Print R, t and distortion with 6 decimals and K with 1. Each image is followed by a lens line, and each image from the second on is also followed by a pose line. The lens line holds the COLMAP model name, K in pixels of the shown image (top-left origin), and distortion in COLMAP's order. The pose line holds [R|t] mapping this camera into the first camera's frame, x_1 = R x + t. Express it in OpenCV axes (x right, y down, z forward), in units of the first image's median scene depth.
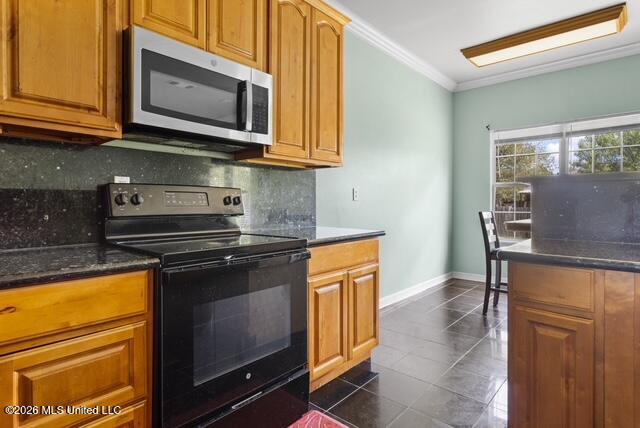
lens RADIAL K [[346.3, 0, 318.4], [0, 346.3, 209.1], [0, 0, 1]] dist [-0.002055, -0.000149]
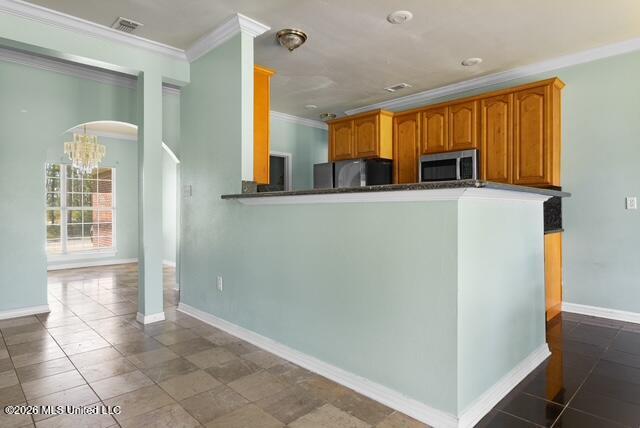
lens RADIAL K [[369.1, 0, 322.2], [0, 369.1, 214.2], [0, 0, 1]] dist [-0.006706, 0.000007]
pose [[-0.065790, 0.011592, -0.997766, 2.787812], [-0.011462, 0.999858, 0.012372, -0.024709], [0.997768, 0.012250, -0.065648, 0.328503]]
